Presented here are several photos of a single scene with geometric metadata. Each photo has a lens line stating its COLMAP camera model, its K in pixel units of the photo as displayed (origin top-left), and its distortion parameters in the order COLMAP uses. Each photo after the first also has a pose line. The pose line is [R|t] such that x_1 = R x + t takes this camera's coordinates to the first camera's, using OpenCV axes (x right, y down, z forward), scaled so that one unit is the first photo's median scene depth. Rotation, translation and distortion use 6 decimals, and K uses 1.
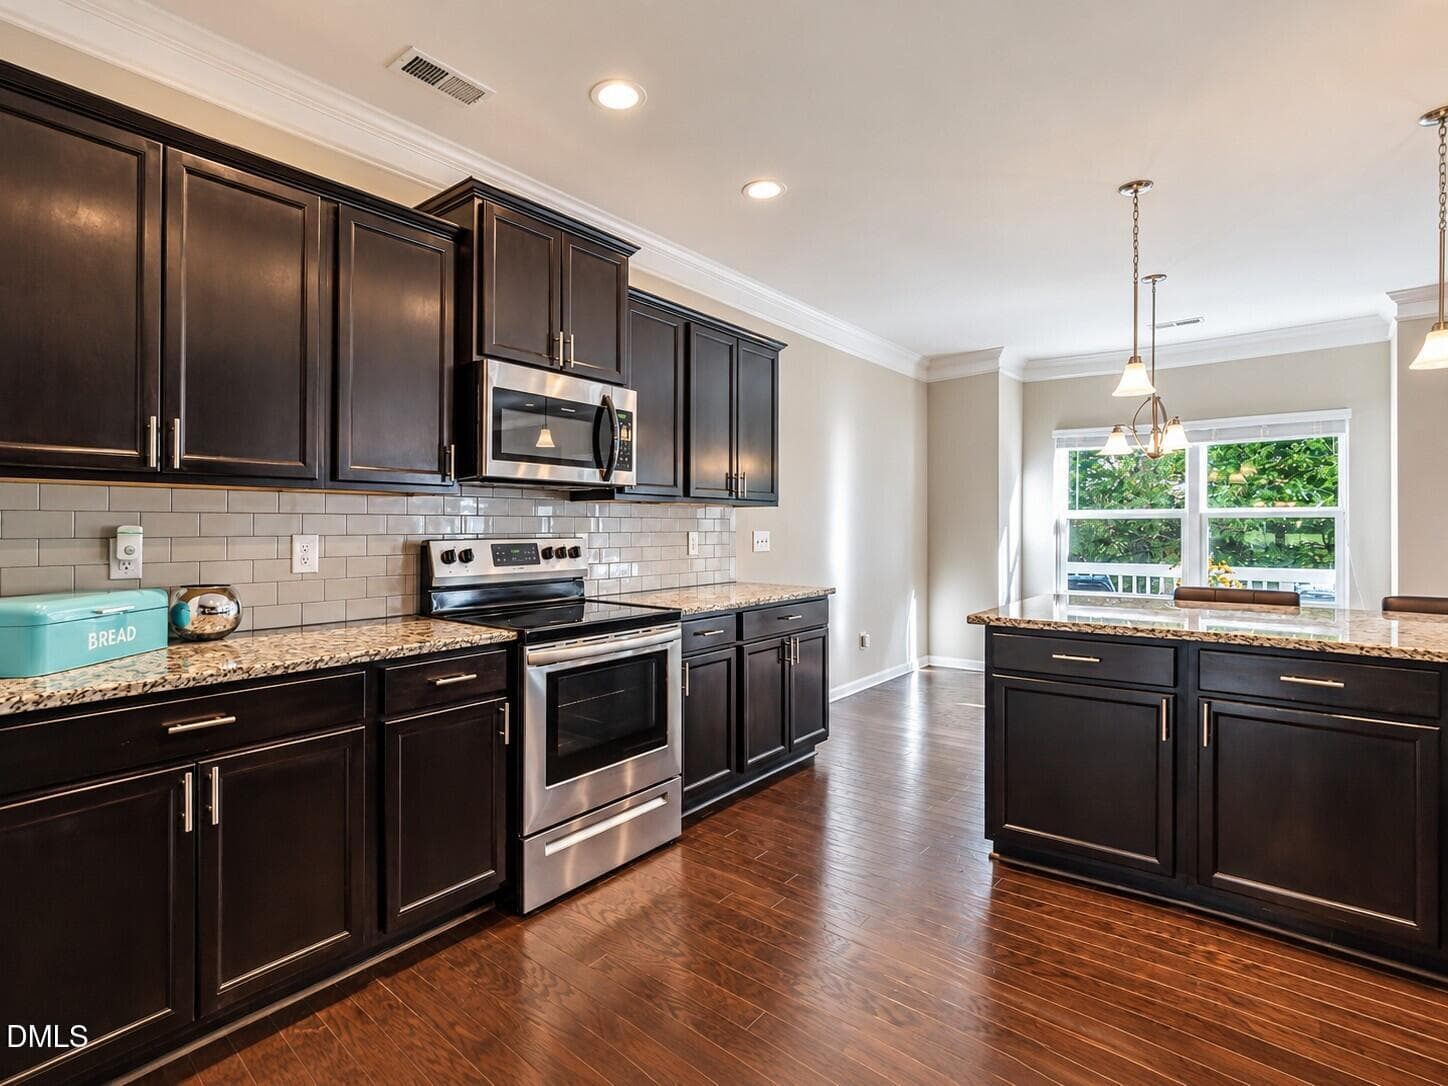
lens RADIAL K [[748.3, 0, 724.0], [0, 748.3, 543.0], [0, 0, 1]] dist [0.000640, 0.000237]
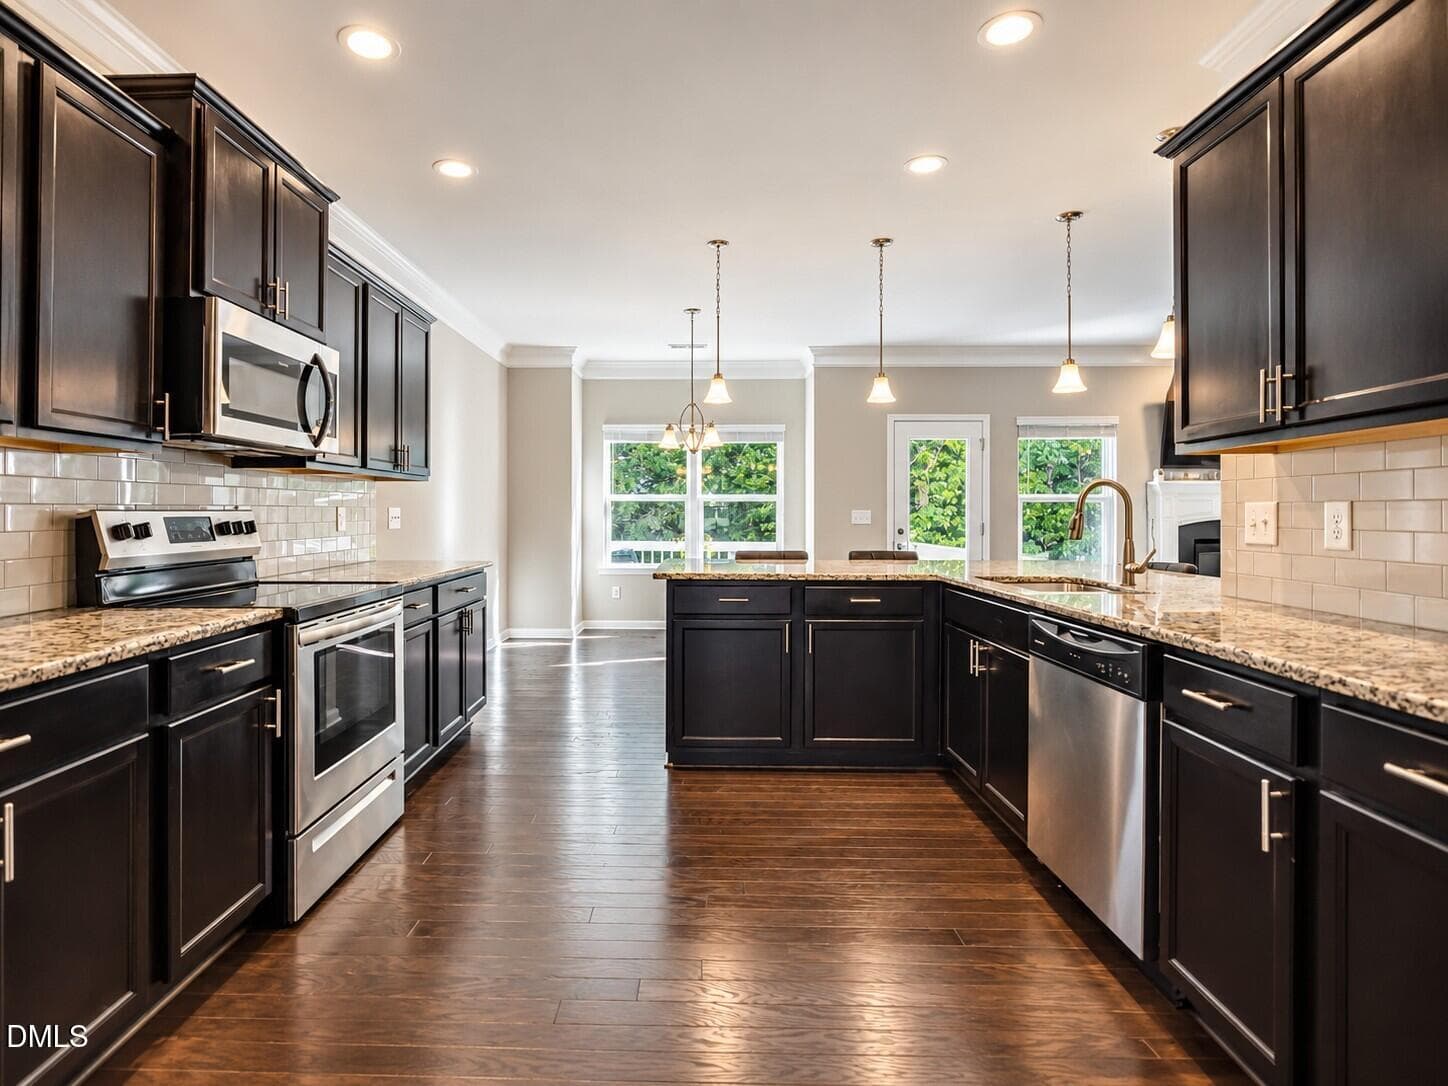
lens RADIAL K [[748.3, 0, 724.0], [0, 748.3, 543.0], [0, 0, 1]] dist [0.000640, 0.000237]
pose [[0.773529, -0.023279, 0.633333, -0.350030], [0.010968, 0.999667, 0.023349, 0.017481], [-0.633666, -0.011115, 0.773527, -0.022915]]
